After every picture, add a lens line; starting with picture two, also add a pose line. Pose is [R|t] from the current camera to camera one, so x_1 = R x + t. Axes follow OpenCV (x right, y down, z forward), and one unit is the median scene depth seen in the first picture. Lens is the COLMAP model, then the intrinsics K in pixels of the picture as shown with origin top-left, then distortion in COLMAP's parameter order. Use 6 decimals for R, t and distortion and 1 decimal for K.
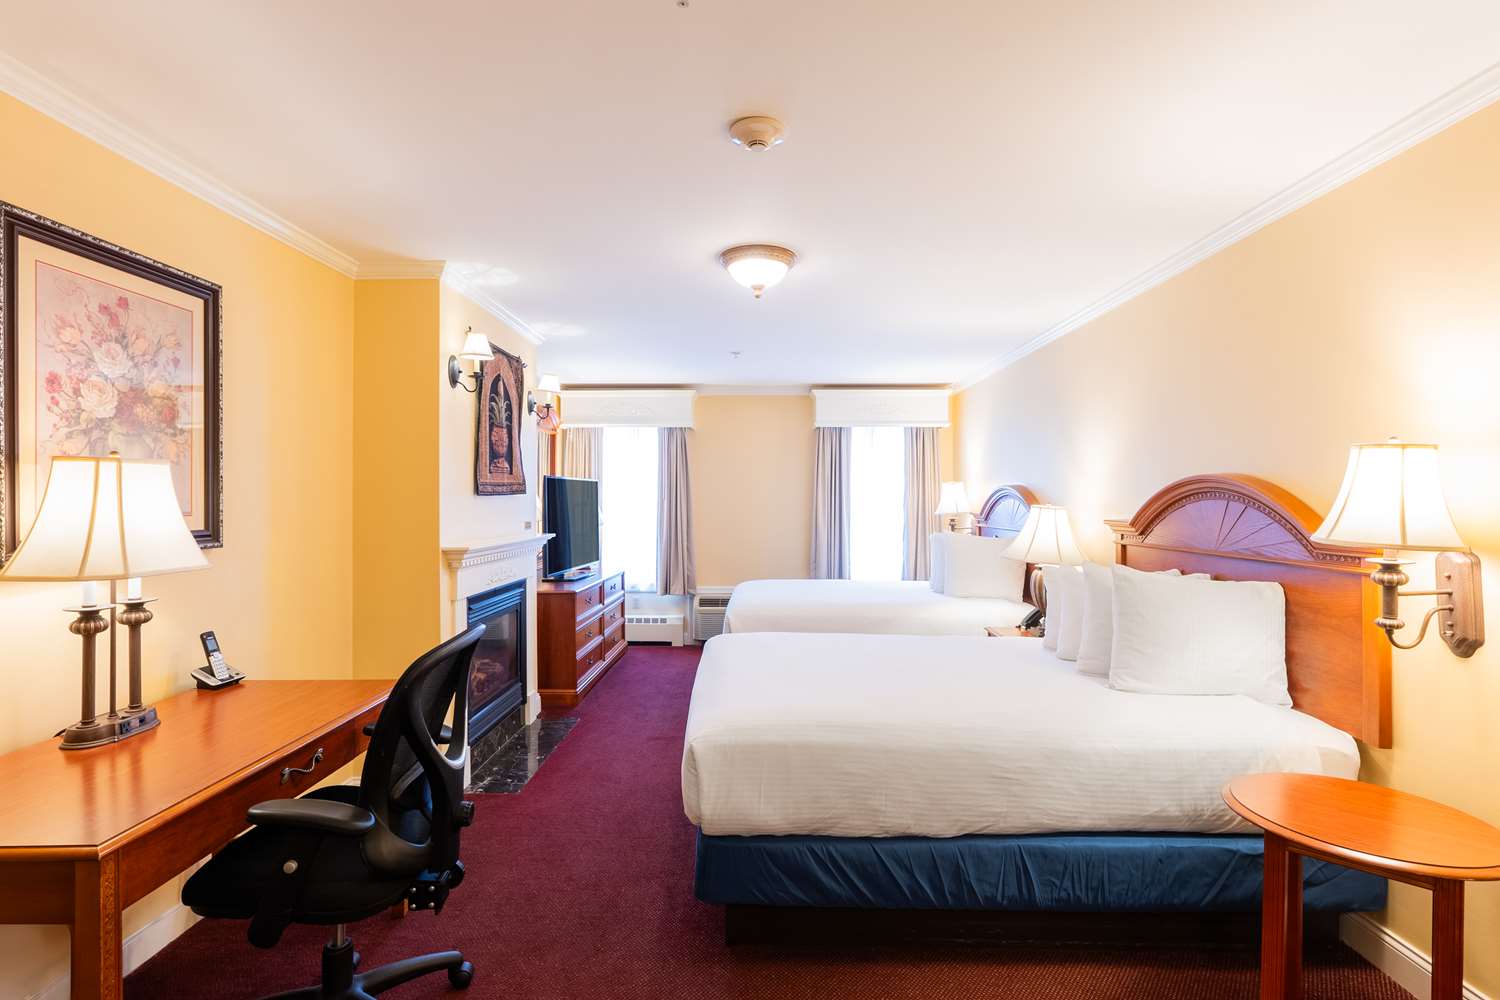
lens RADIAL K [[724.4, 0, 758.2], [0, 724.4, 497.5], [0, 0, 1]] dist [-0.001746, -0.000485]
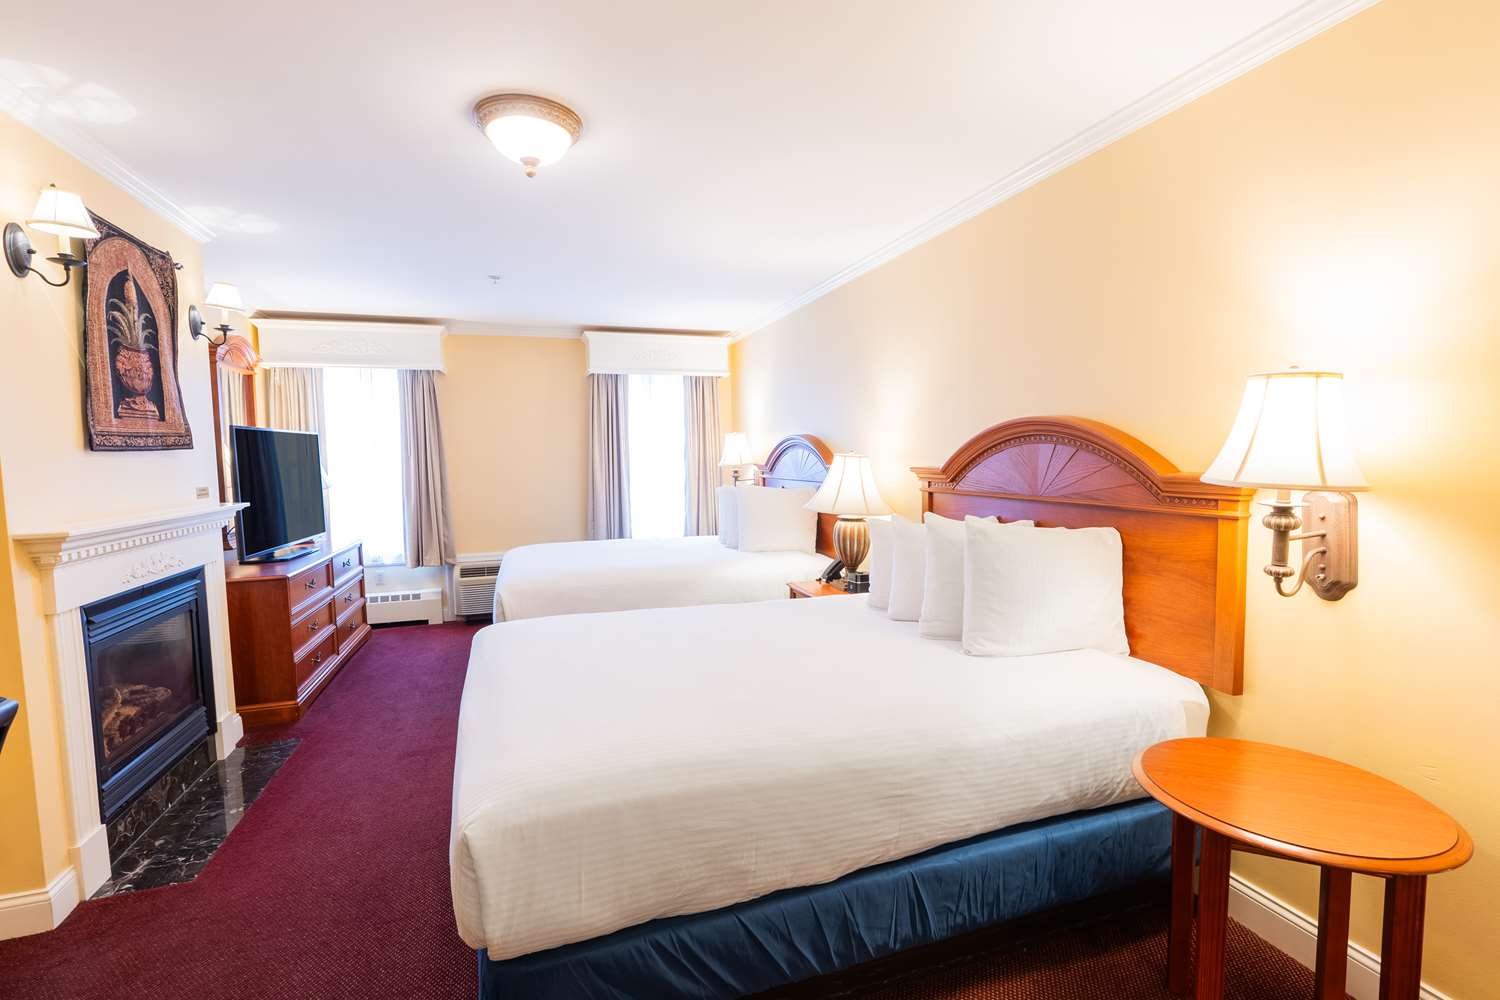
lens RADIAL K [[677.7, 0, 750.0], [0, 677.7, 500.0], [0, 0, 1]] dist [-0.003926, 0.000275]
pose [[0.945635, -0.037701, 0.323036, -0.029505], [0.015050, 0.997267, 0.072332, 0.008299], [-0.324881, -0.063538, 0.943618, 0.304713]]
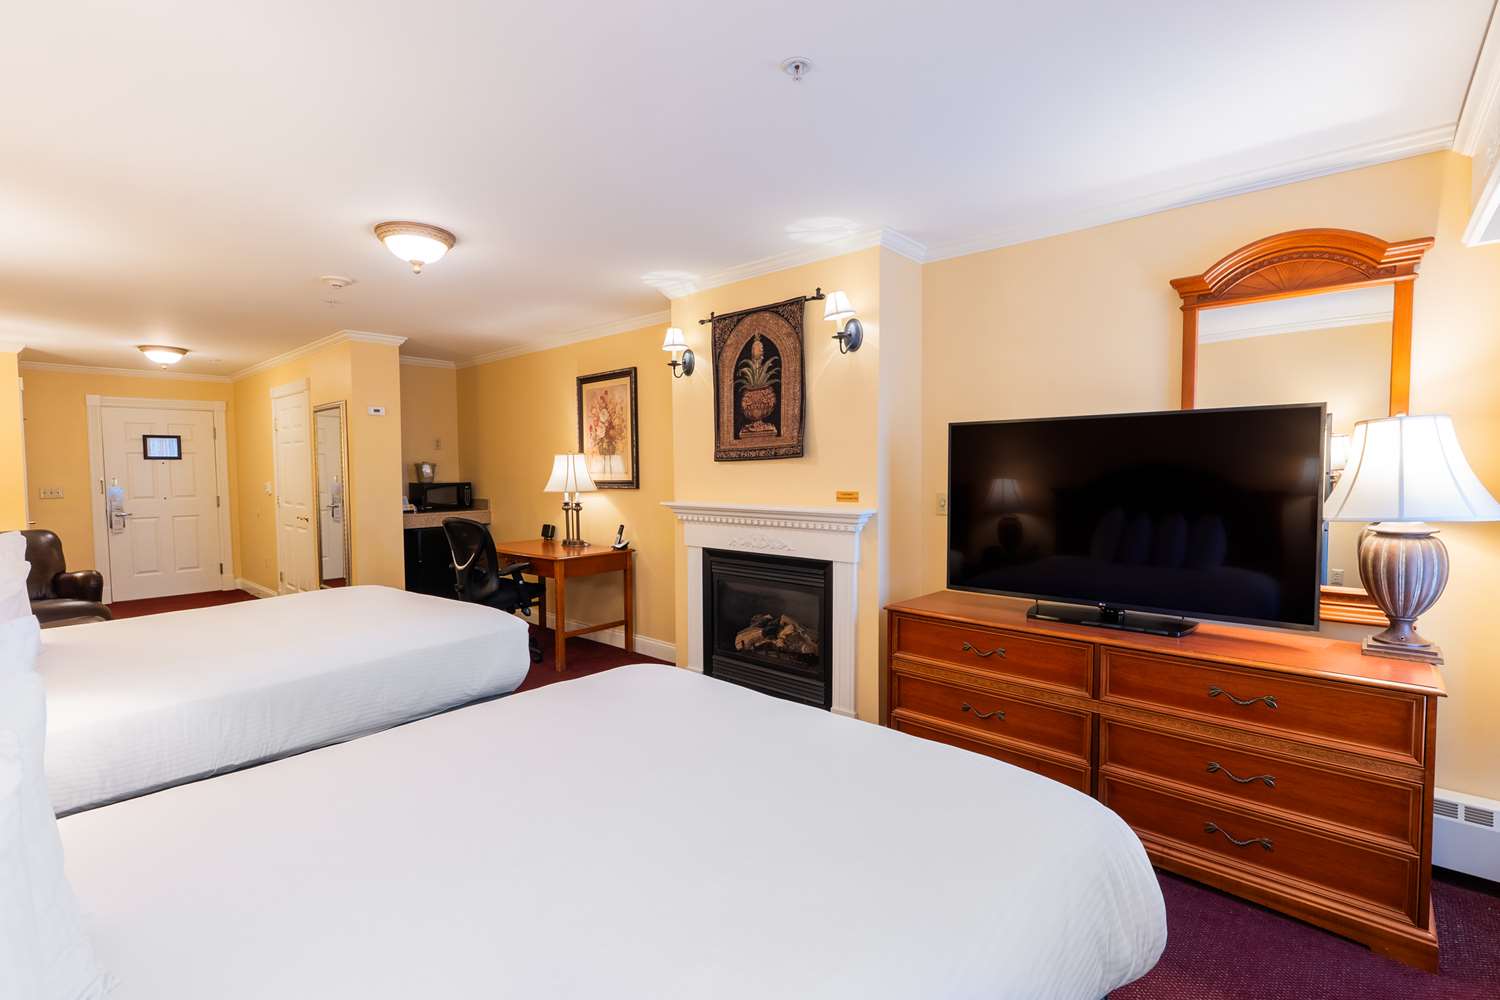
lens RADIAL K [[677.7, 0, 750.0], [0, 677.7, 500.0], [0, 0, 1]] dist [-0.003926, 0.000275]
pose [[-0.666106, 0.040251, -0.744771, 0.491557], [0.010904, 0.998962, 0.044236, 0.015038], [0.745778, 0.021344, -0.665853, 2.373212]]
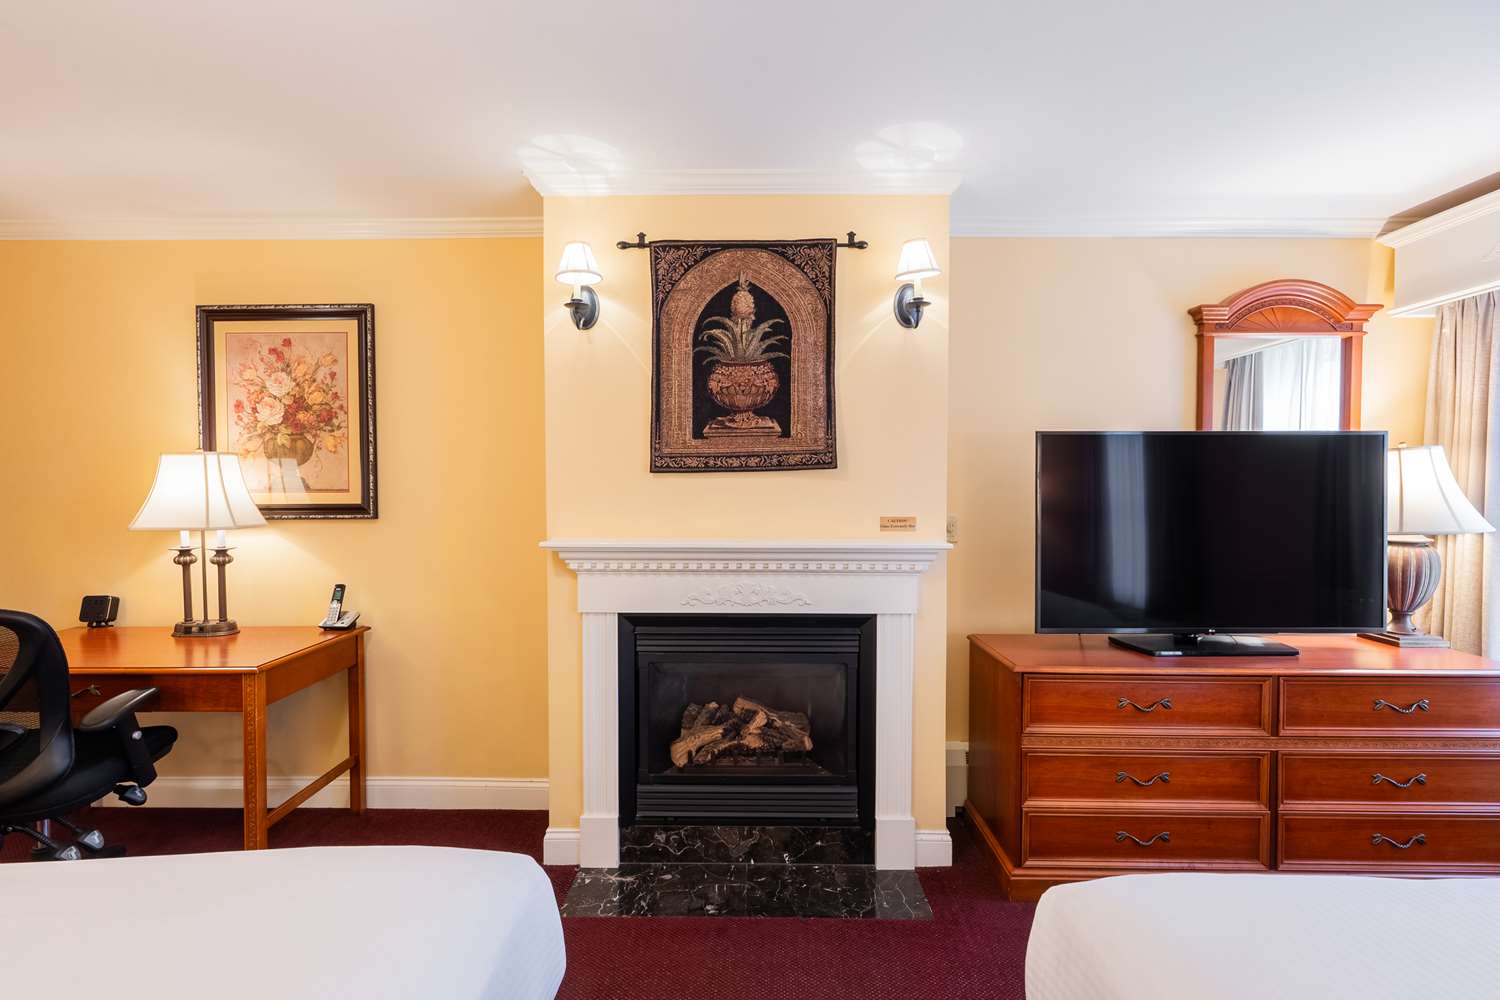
lens RADIAL K [[677.7, 0, 750.0], [0, 677.7, 500.0], [0, 0, 1]] dist [-0.003926, 0.000275]
pose [[-0.008666, 0.022739, -0.999704, 0.360465], [0.003430, 0.999736, 0.022710, 0.012398], [0.999957, -0.003232, -0.008742, 1.501671]]
